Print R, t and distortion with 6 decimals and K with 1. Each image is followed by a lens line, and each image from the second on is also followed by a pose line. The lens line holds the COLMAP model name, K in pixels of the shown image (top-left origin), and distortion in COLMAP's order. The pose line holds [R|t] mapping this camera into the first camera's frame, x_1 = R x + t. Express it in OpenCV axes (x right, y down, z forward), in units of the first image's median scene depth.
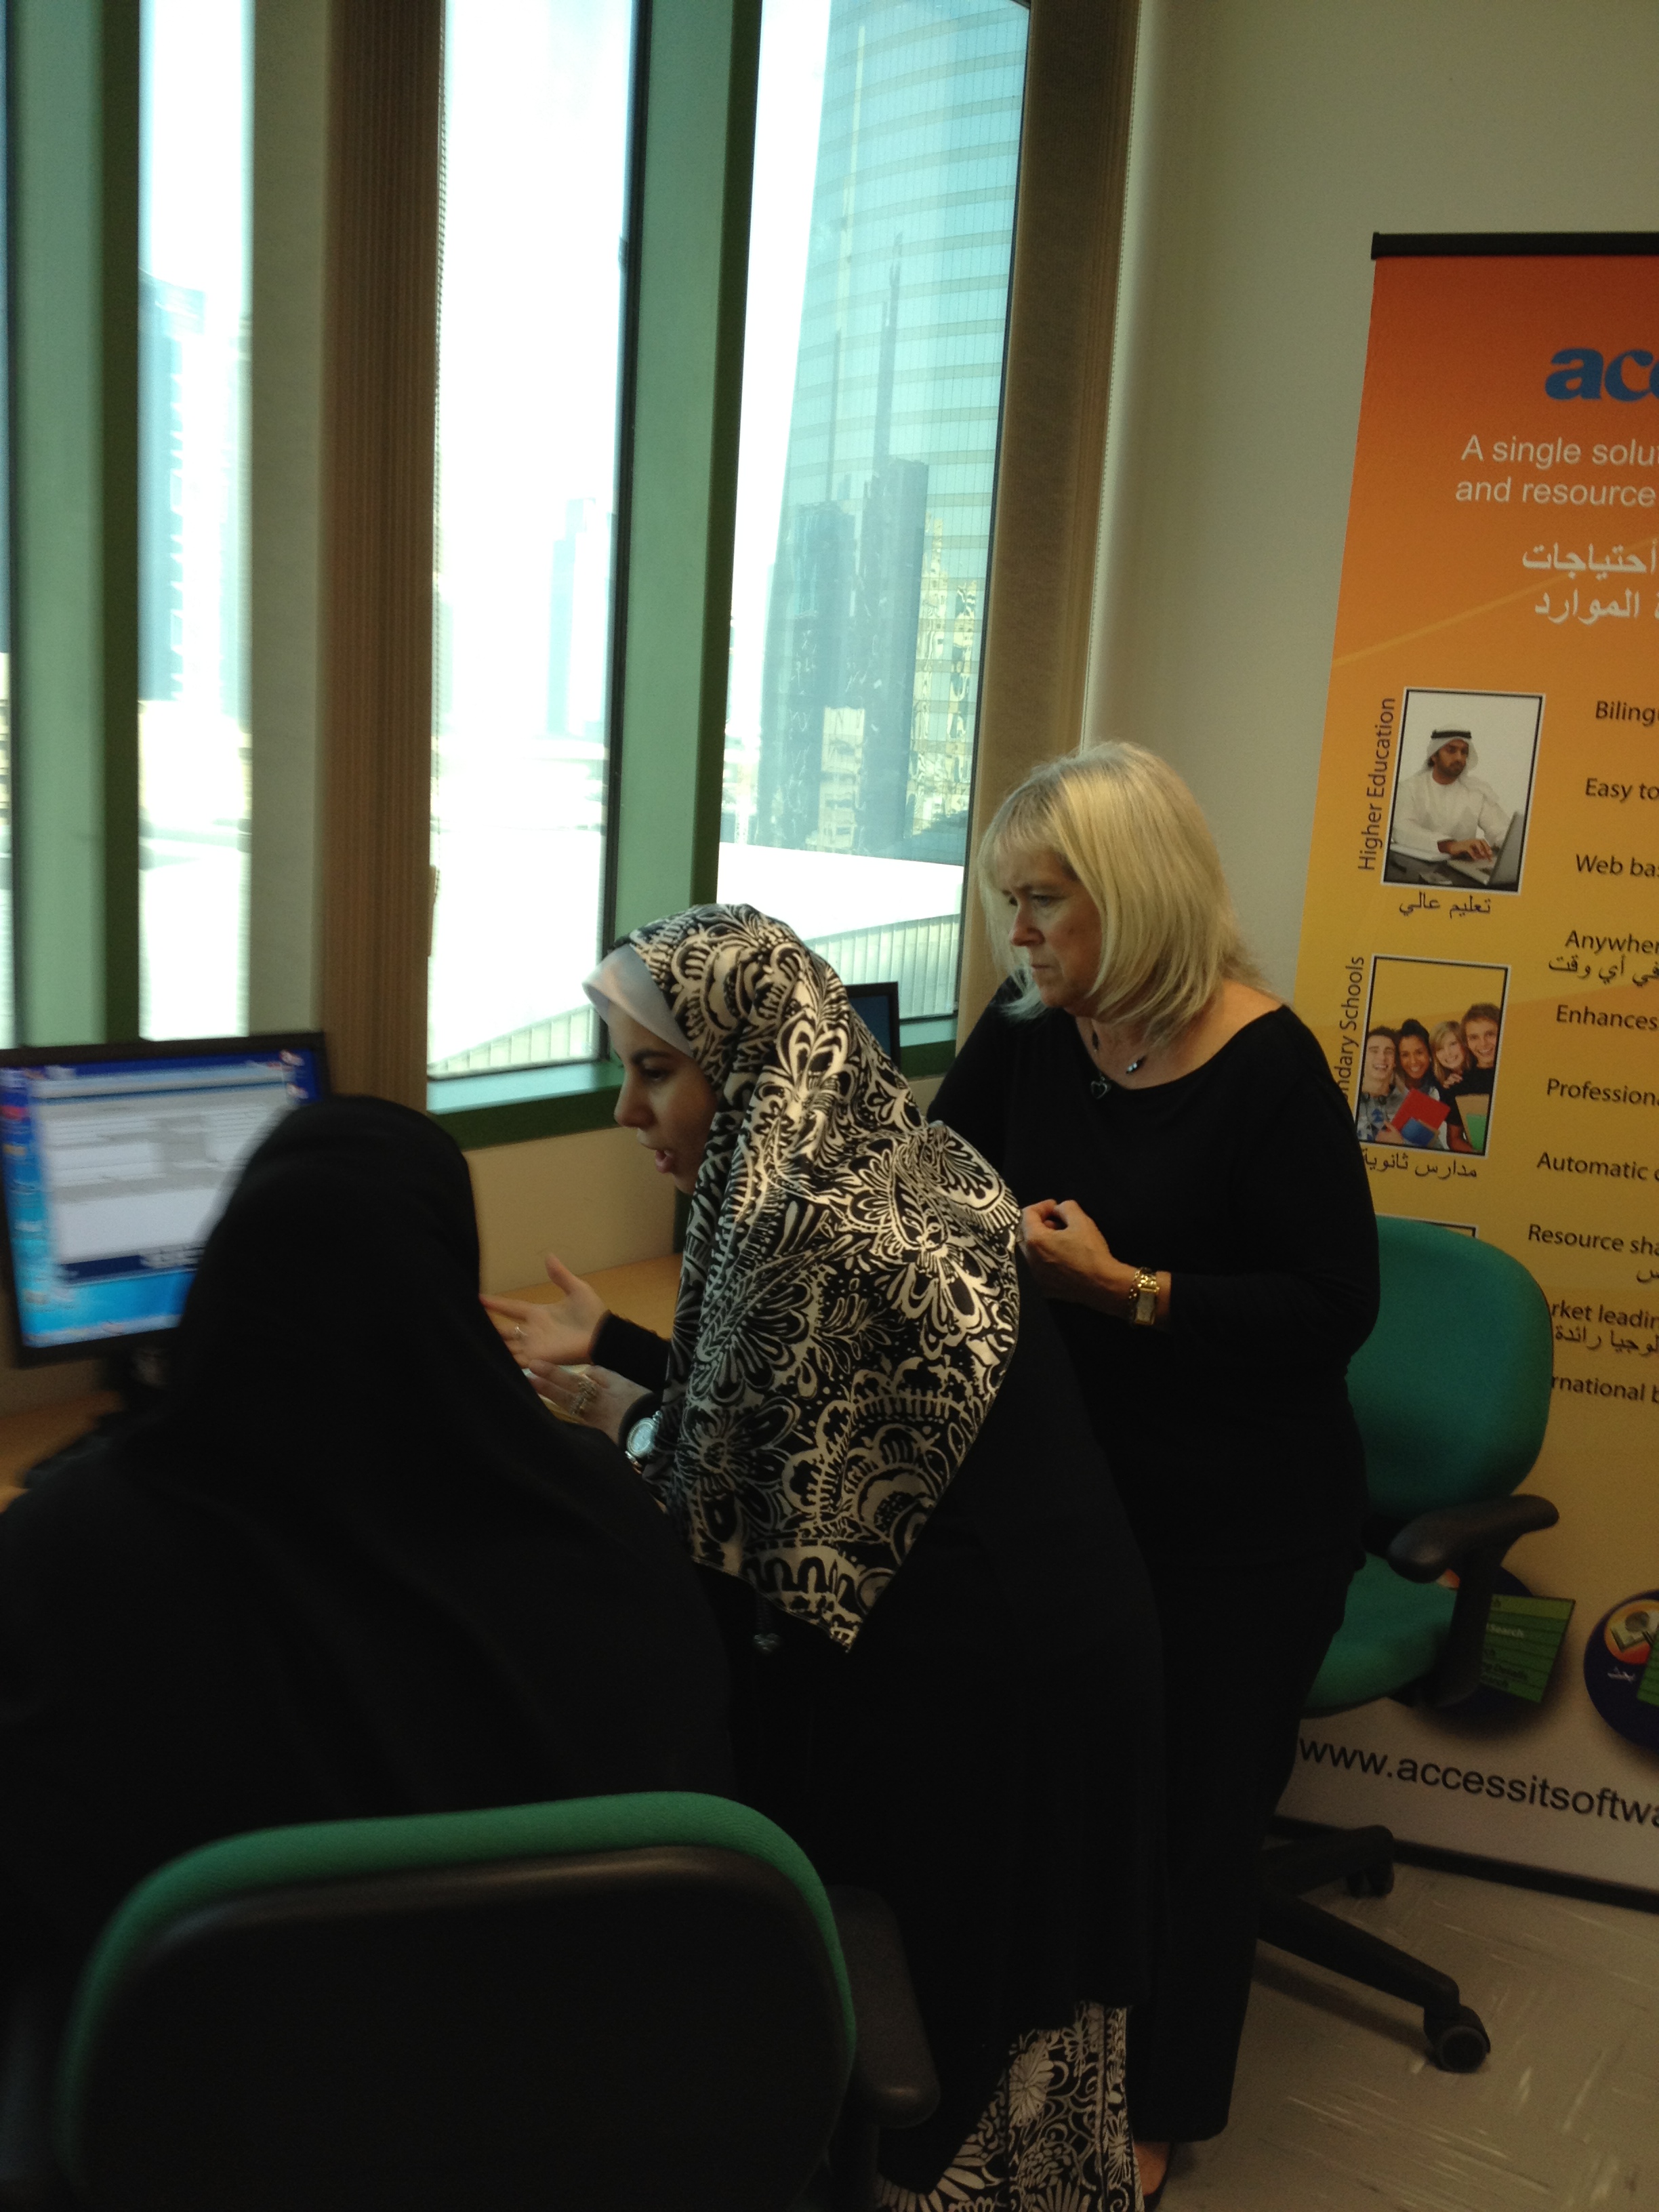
lens RADIAL K [[2255.6, 0, 775.1], [0, 2255.6, 1126.2], [0, 0, 1]] dist [0.015518, 0.000000]
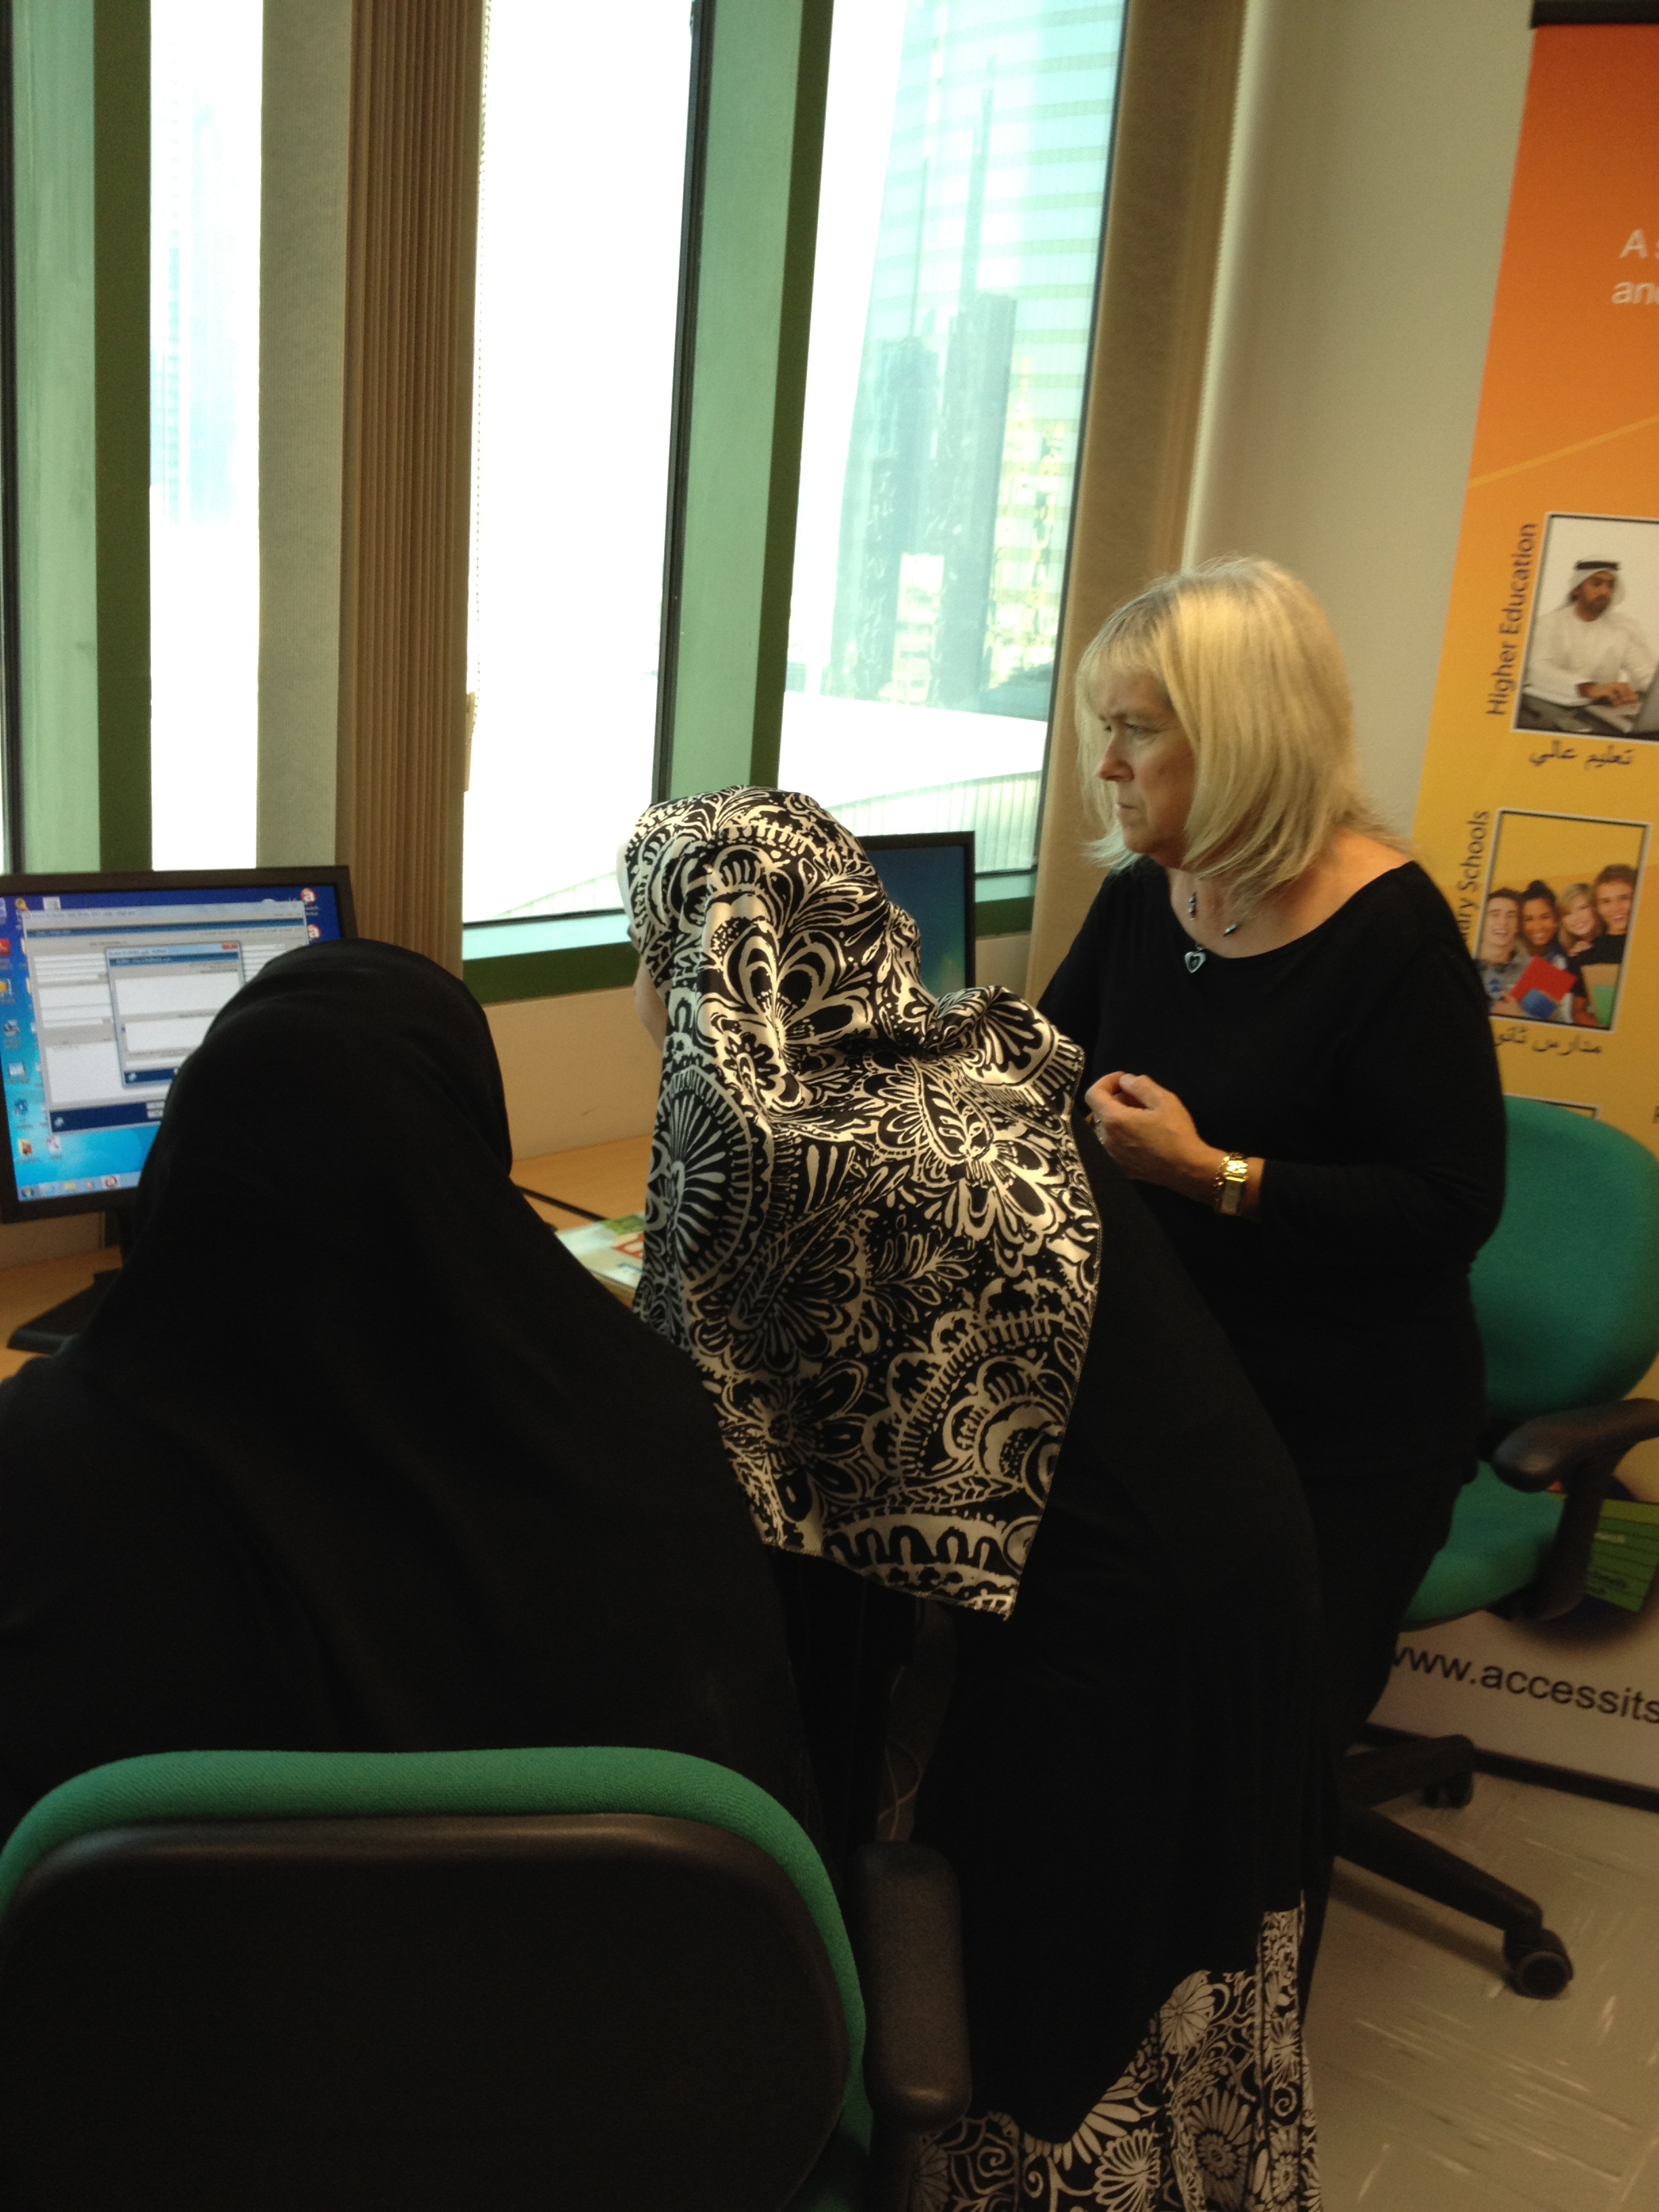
lens RADIAL K [[2076.2, 0, 792.8], [0, 2076.2, 1108.7], [0, 0, 1]] dist [-0.013585, 0.000000]
pose [[0.999474, 0.023434, -0.022435, 0.000686], [-0.022043, 0.997934, 0.060349, 0.001053], [0.023803, -0.059823, 0.997925, 0.149928]]
